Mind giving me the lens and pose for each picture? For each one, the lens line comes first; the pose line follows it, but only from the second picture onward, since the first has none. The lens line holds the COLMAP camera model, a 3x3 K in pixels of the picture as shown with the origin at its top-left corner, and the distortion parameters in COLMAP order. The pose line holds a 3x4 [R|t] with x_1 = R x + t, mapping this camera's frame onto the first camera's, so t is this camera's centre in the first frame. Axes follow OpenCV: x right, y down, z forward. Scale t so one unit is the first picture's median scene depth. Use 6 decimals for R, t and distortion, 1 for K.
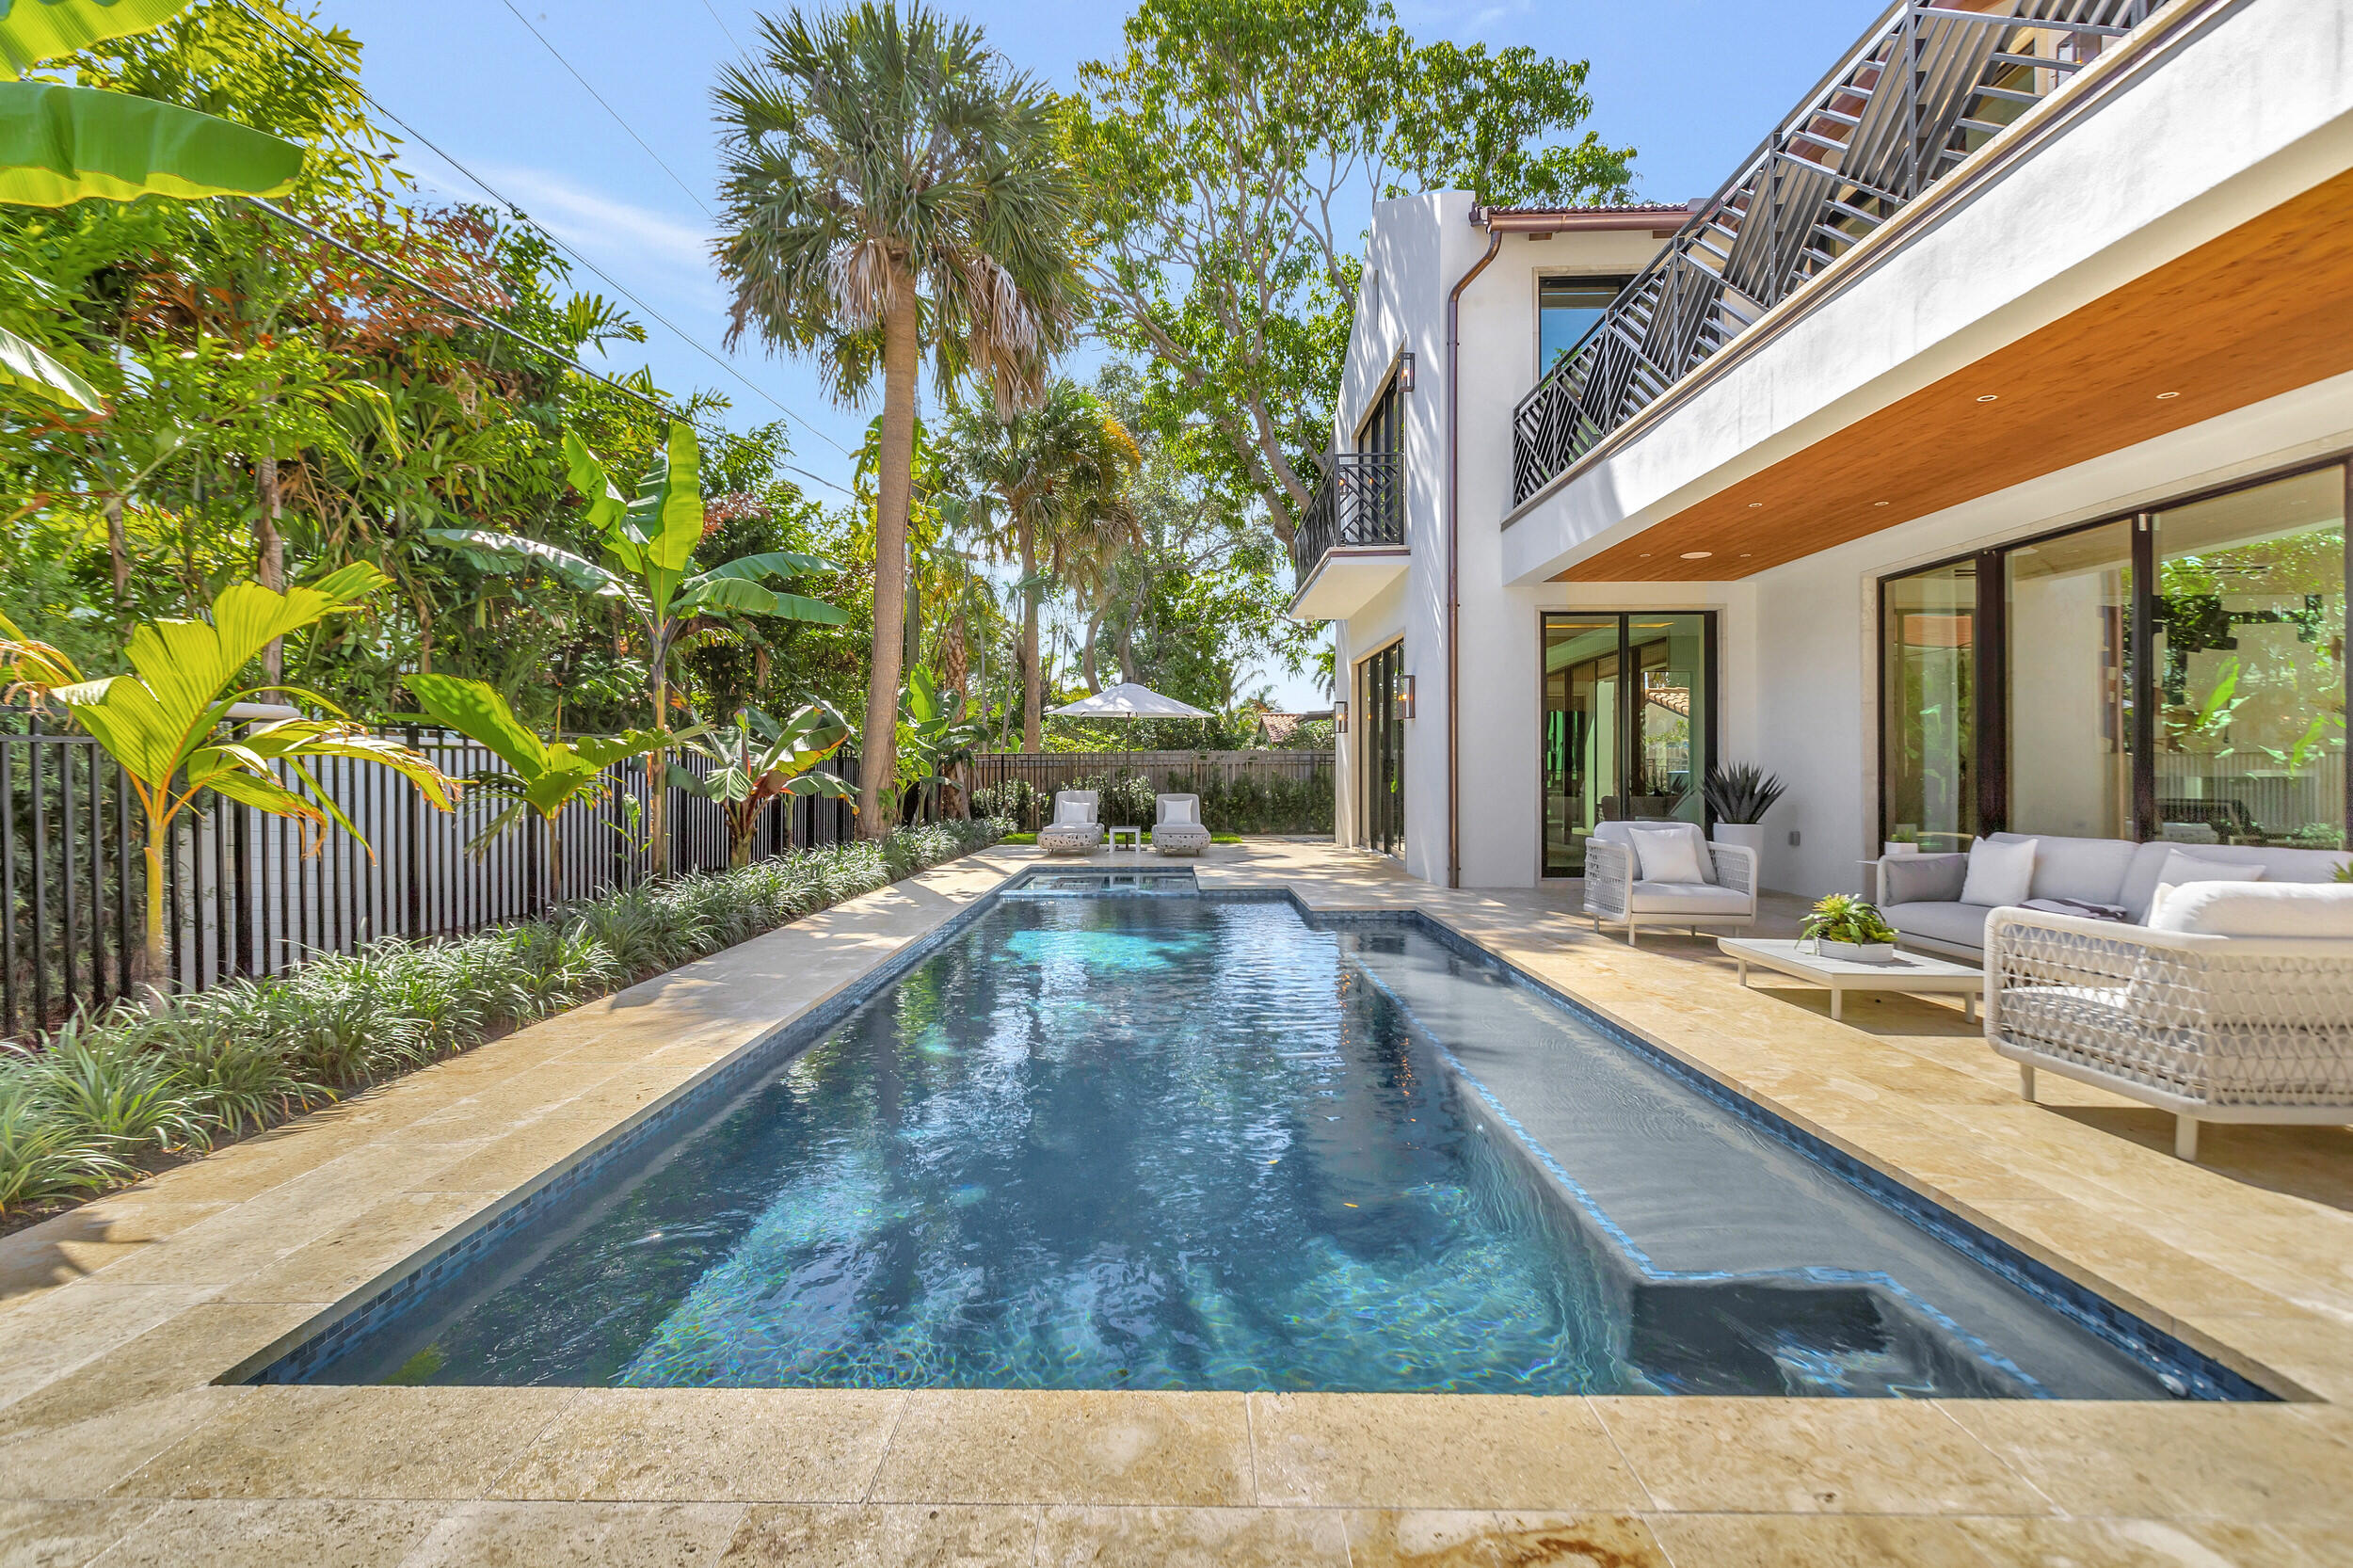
lens RADIAL K [[1089.0, 0, 1176.5], [0, 1089.0, 784.0], [0, 0, 1]] dist [0.001028, 0.000182]
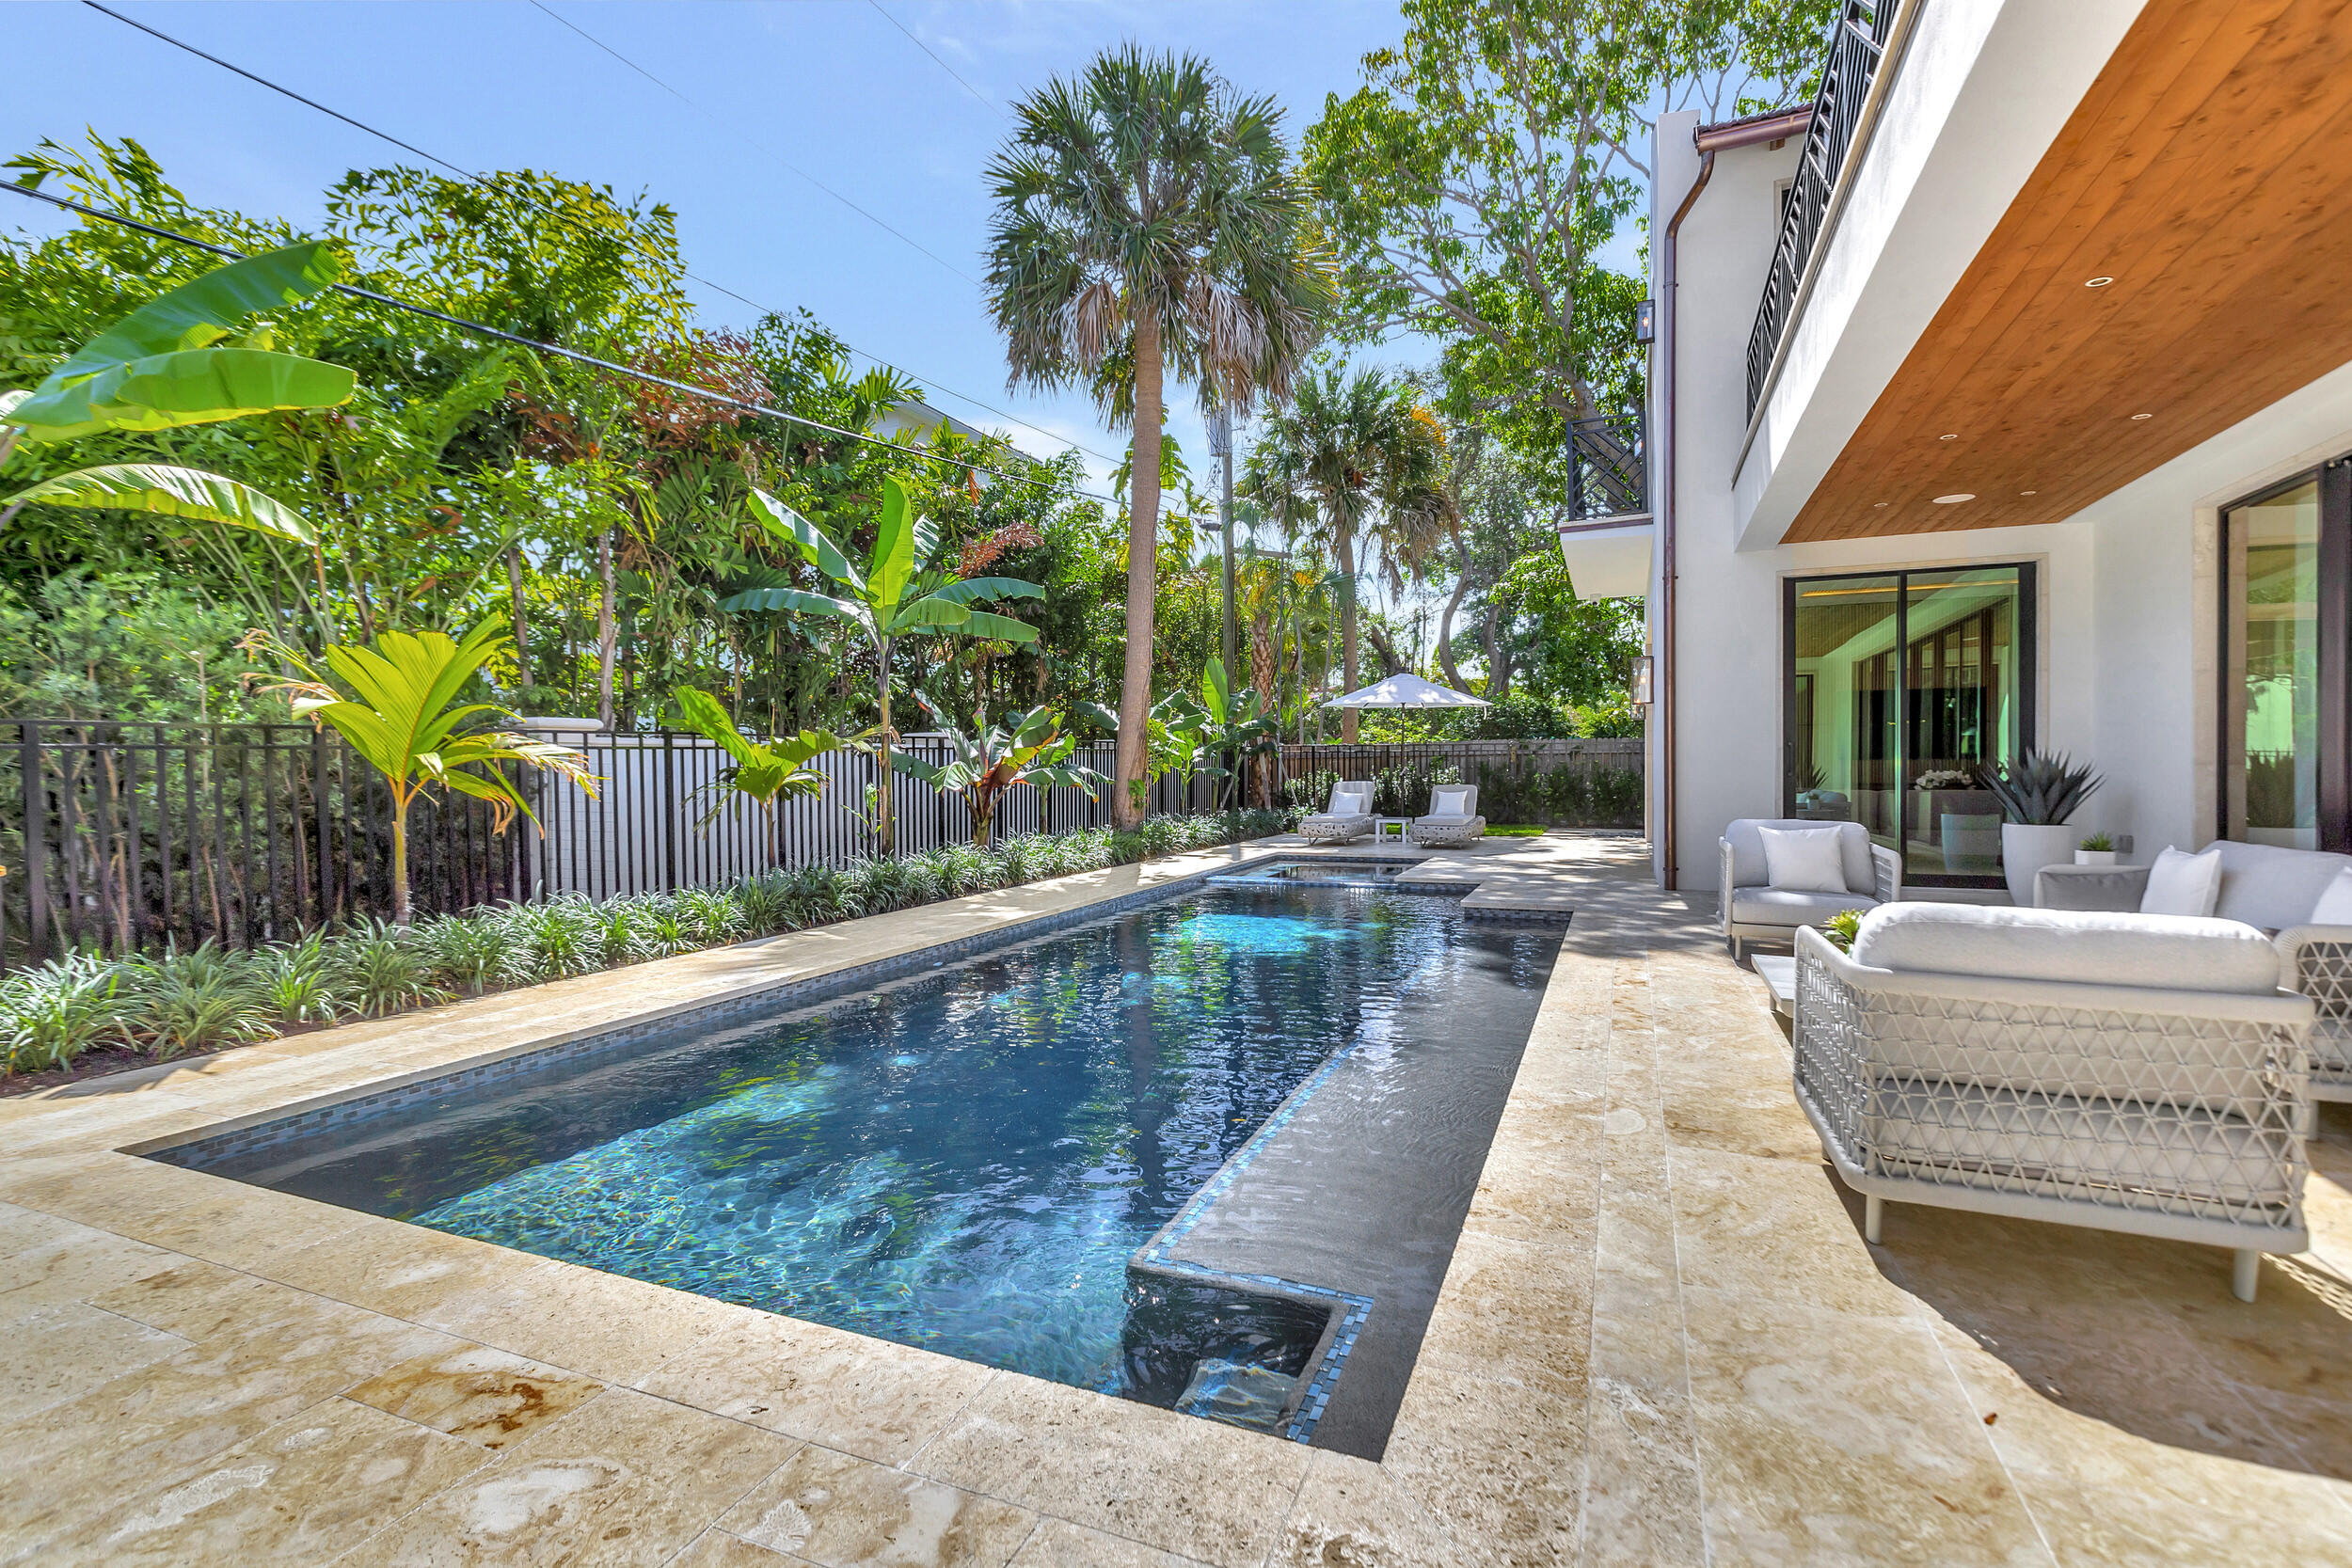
lens RADIAL K [[1072.3, 0, 1176.0], [0, 1072.3, 784.0], [0, 0, 1]] dist [0.004306, 0.000040]
pose [[0.929153, 0.002696, -0.369686, 0.195254], [0.000810, 0.999956, 0.009328, -0.001242], [0.369695, -0.008967, 0.929110, 0.017247]]
